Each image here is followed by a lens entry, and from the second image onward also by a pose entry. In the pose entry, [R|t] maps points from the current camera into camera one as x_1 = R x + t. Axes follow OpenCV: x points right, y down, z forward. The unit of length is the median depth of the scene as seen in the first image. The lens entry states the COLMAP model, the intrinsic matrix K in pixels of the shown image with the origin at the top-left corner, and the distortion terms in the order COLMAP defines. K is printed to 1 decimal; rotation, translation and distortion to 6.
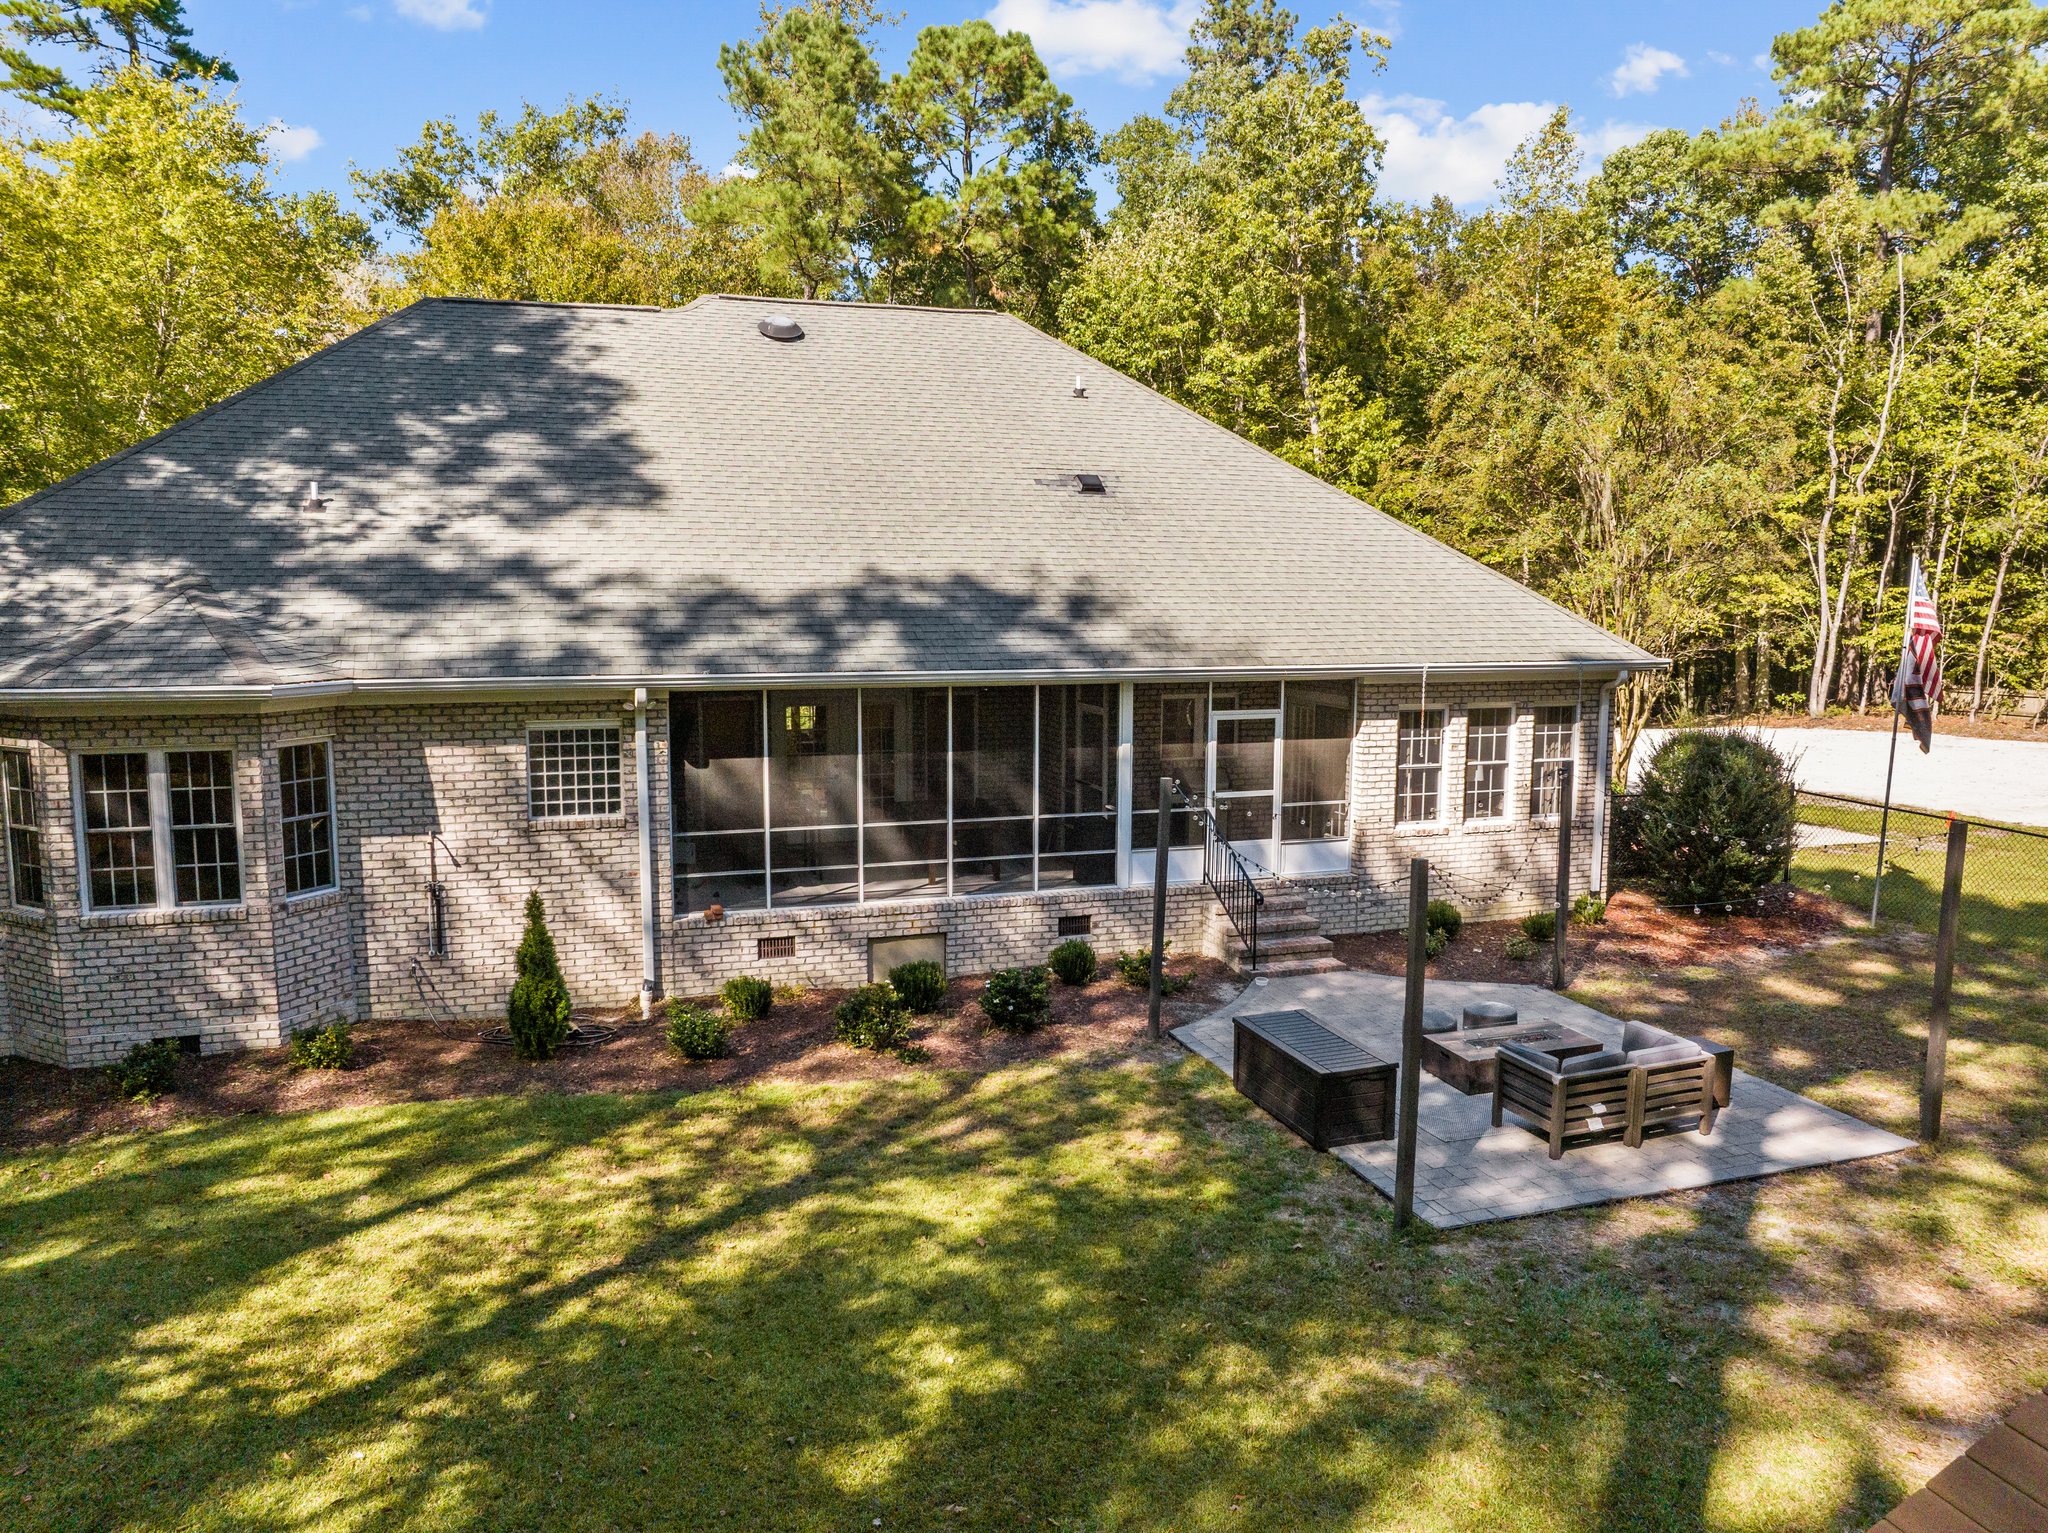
lens RADIAL K [[1446.7, 0, 1025.4], [0, 1446.7, 775.7], [0, 0, 1]] dist [-0.026967, -0.022472]
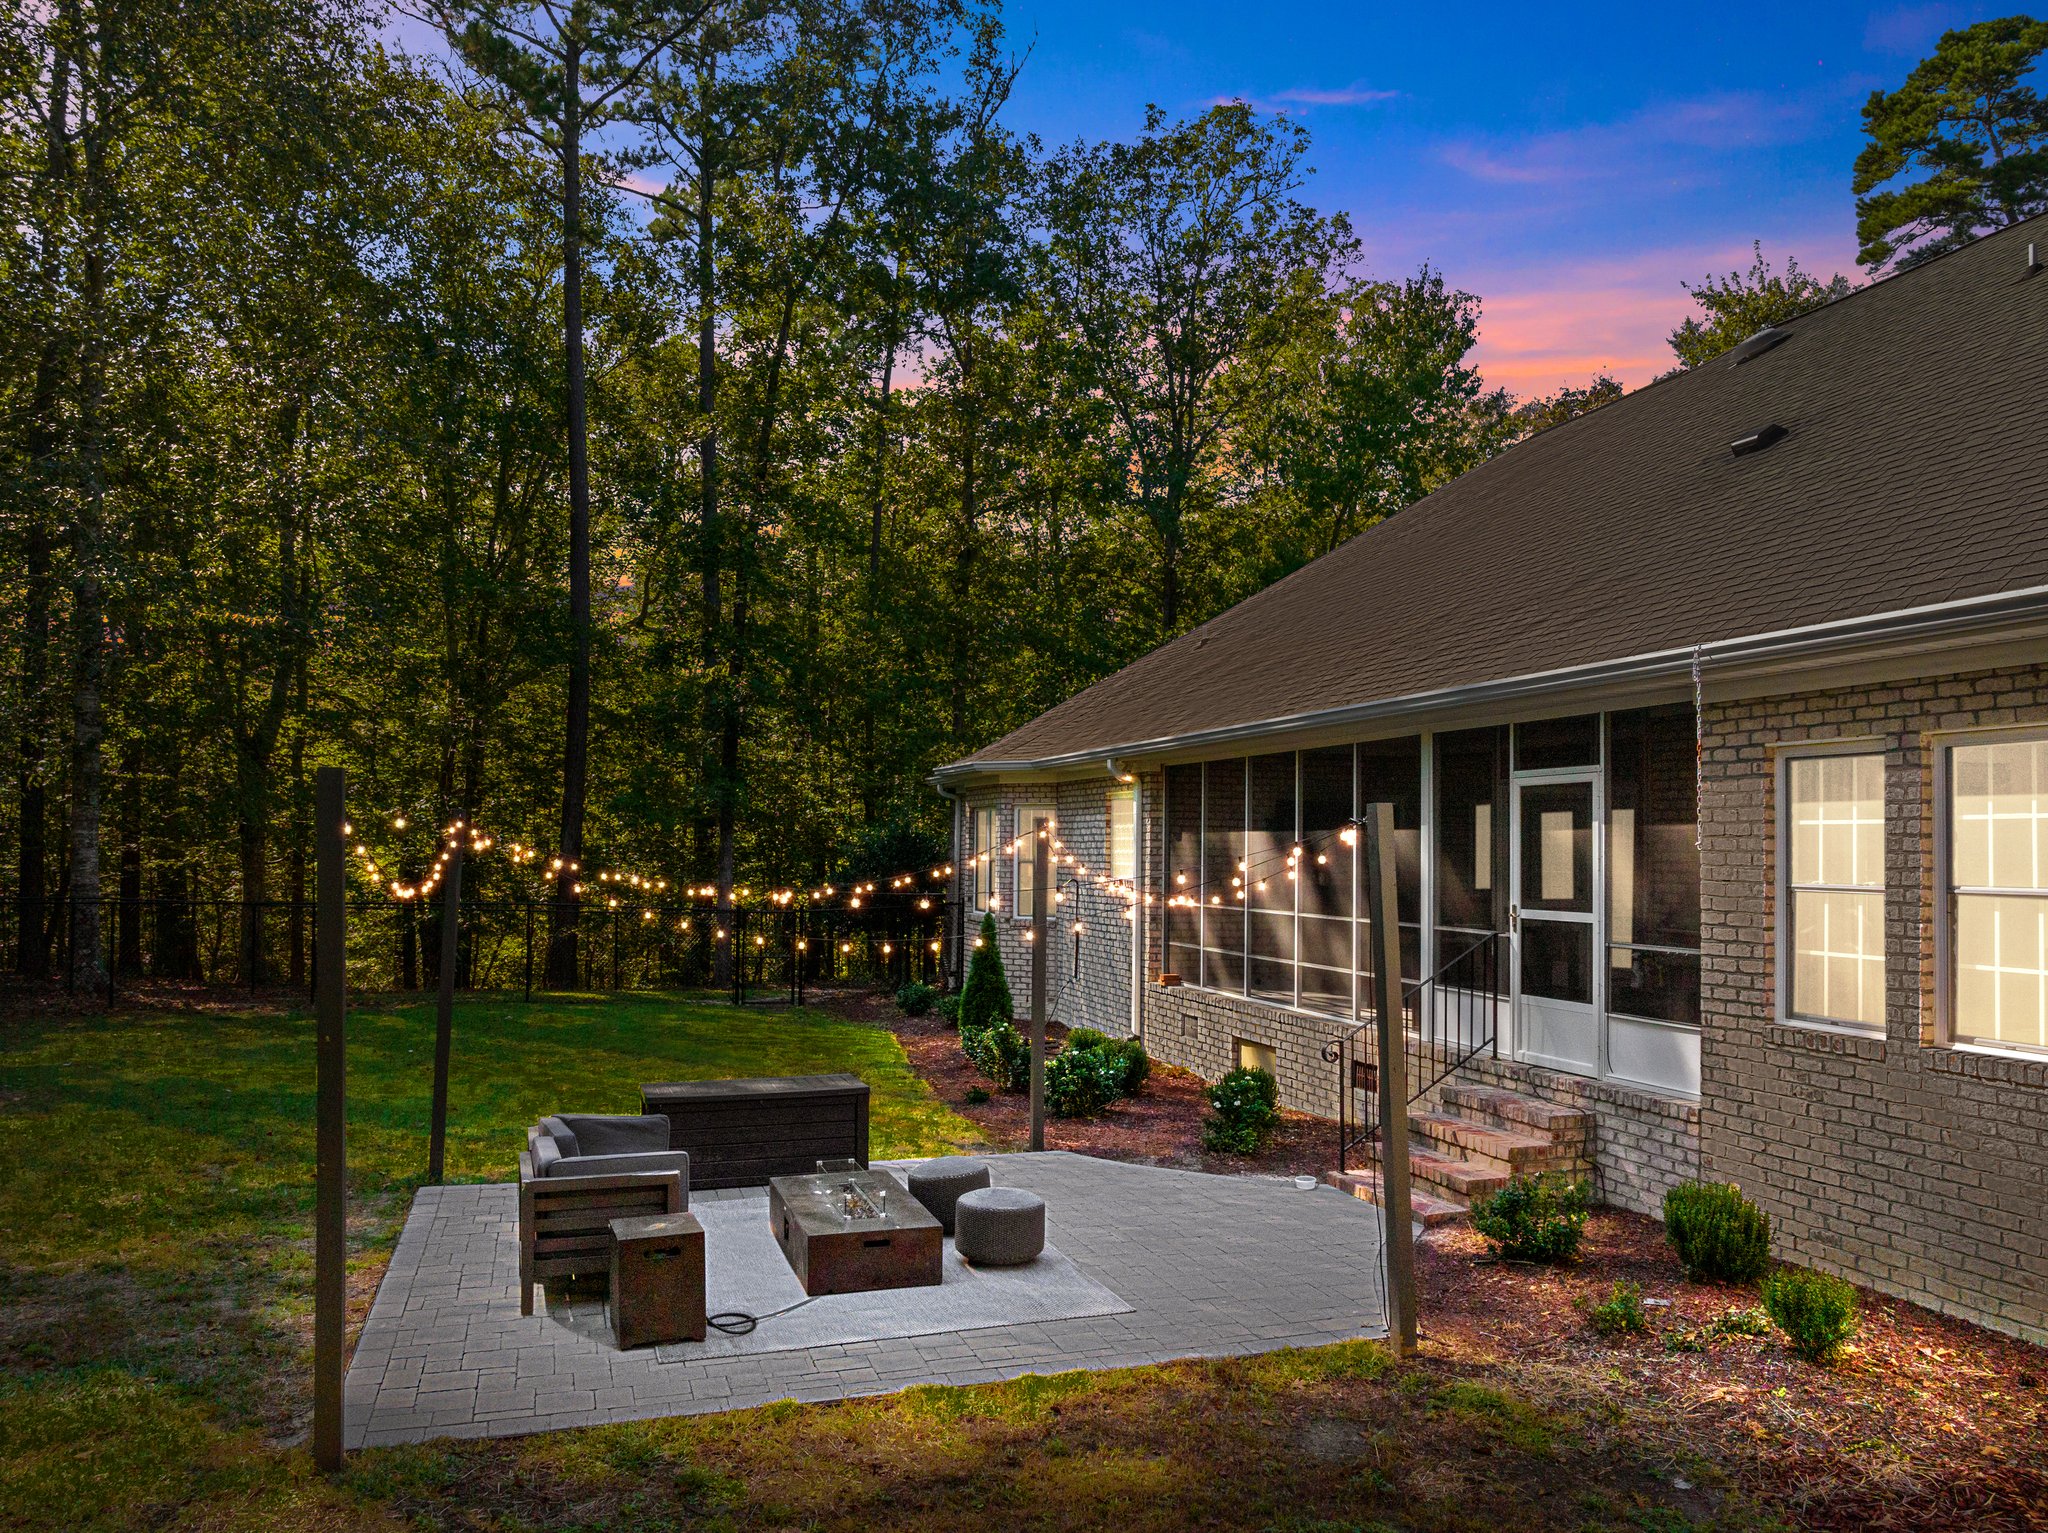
lens RADIAL K [[1457.3, 0, 1024.0], [0, 1457.3, 766.5], [0, 0, 1]] dist [-0.043674, 0.000518]
pose [[-0.003078, -0.060023, -0.998192, 0.876590], [-0.147026, 0.987376, -0.058920, 0.022928], [0.989128, 0.146579, -0.011864, 0.953082]]
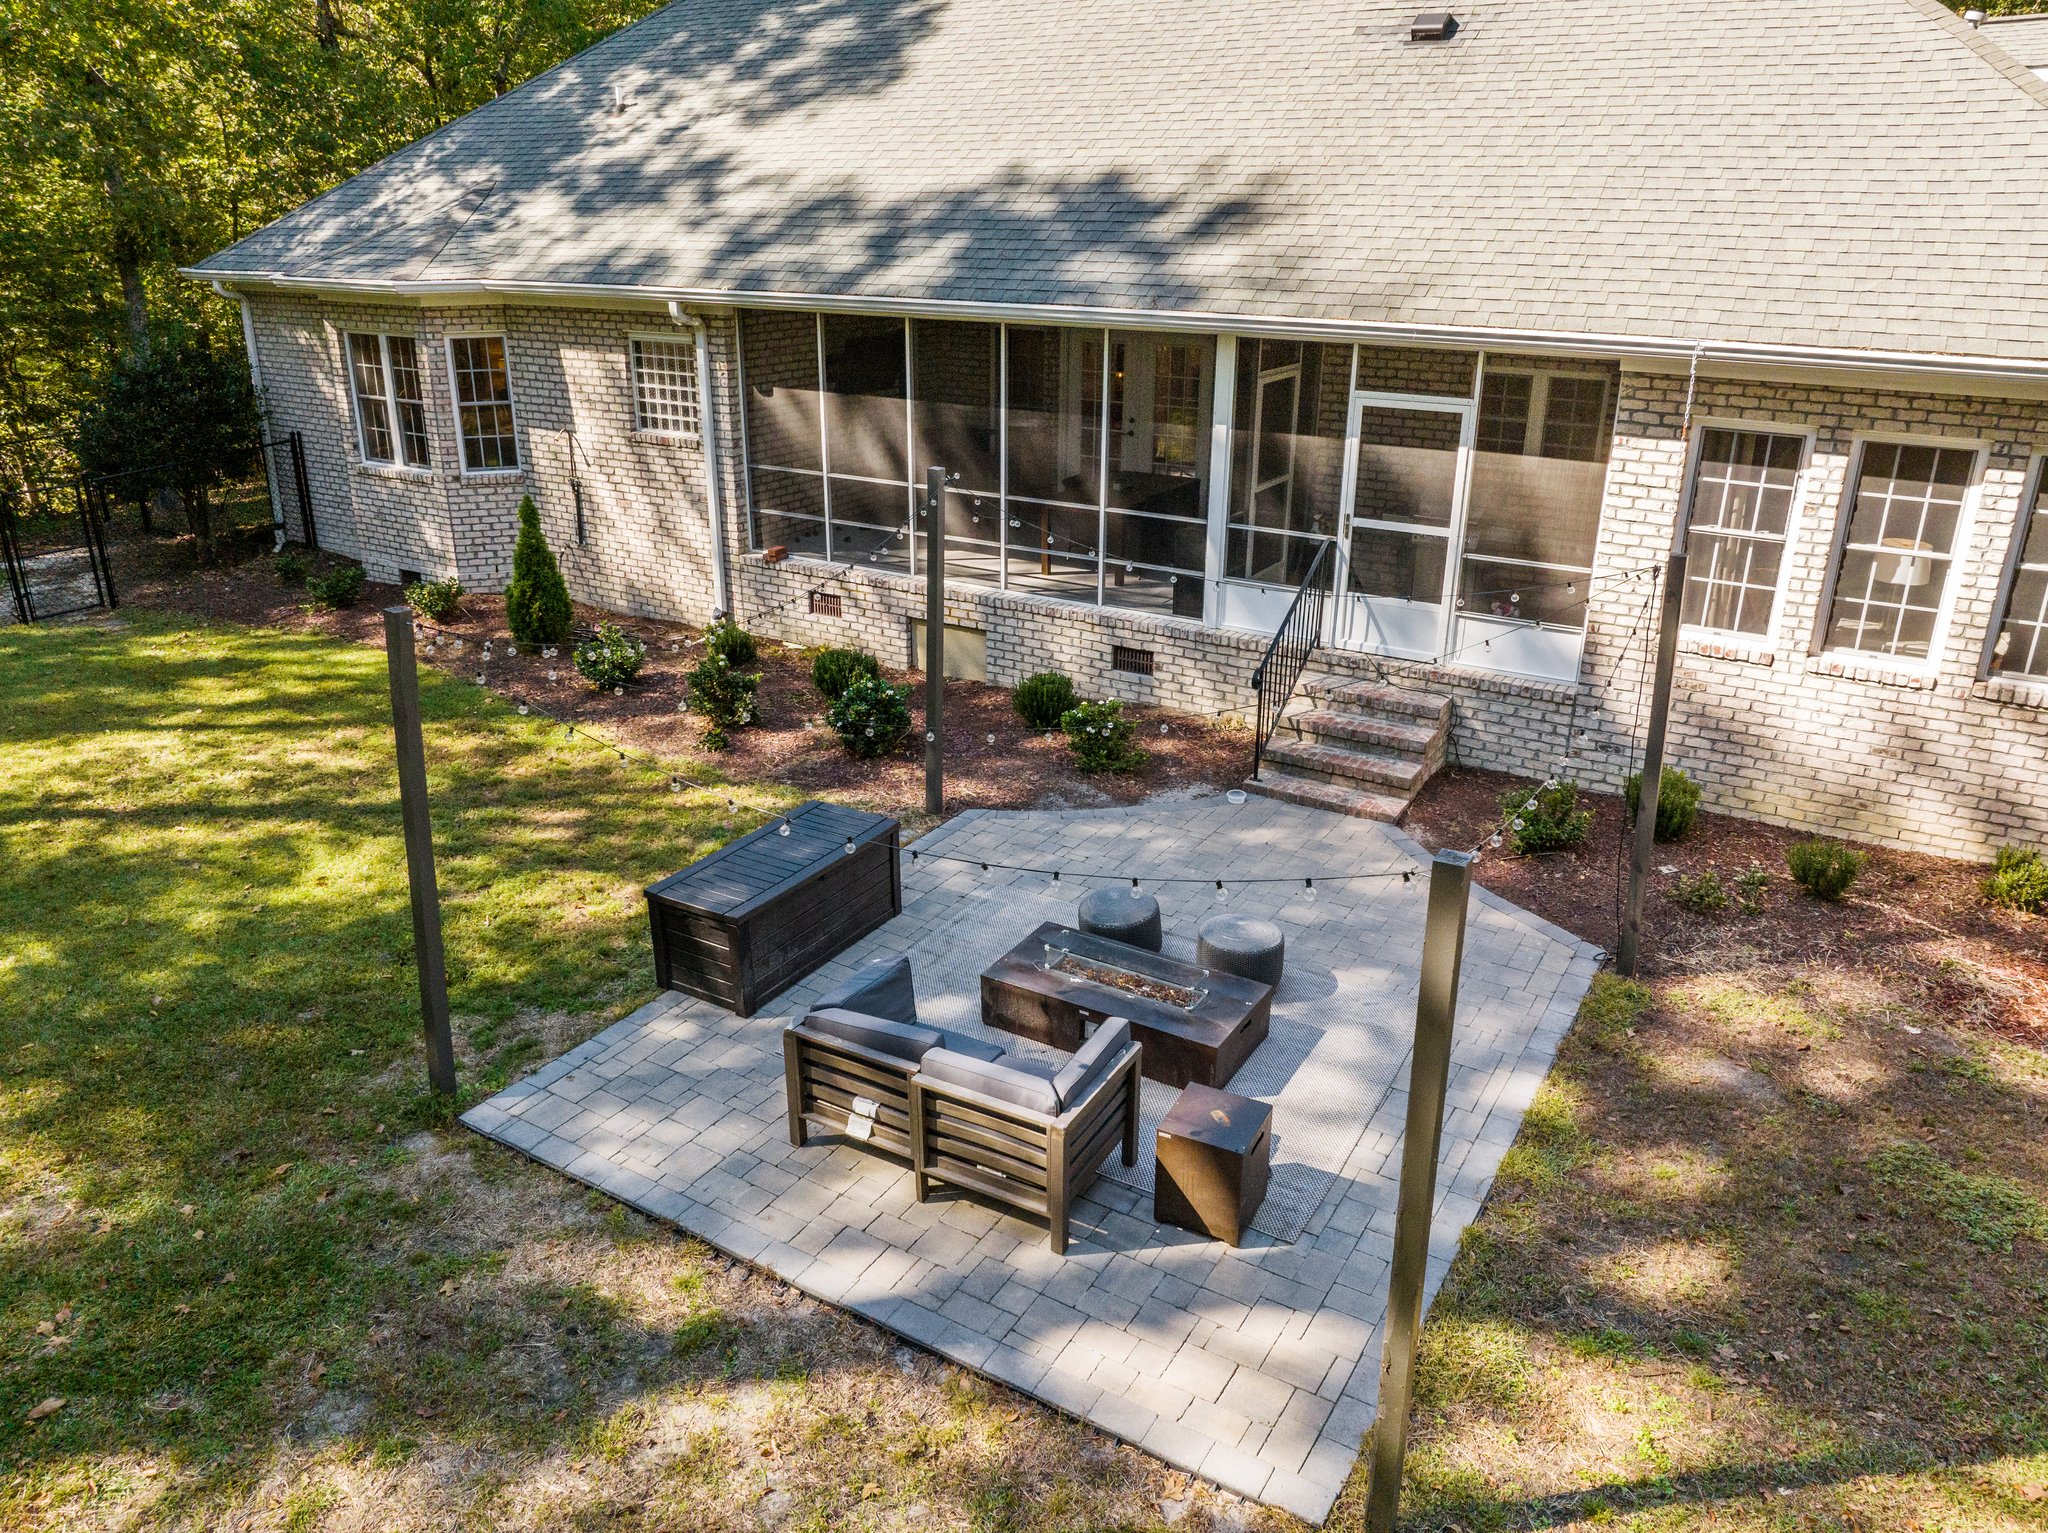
lens RADIAL K [[1457.3, 0, 1024.0], [0, 1457.3, 766.5], [0, 0, 1]] dist [-0.043674, 0.000518]
pose [[0.641016, 0.281283, -0.714128, 0.649830], [-0.102856, 0.953515, 0.283248, -0.062760], [0.760605, -0.108115, 0.640150, 0.534058]]
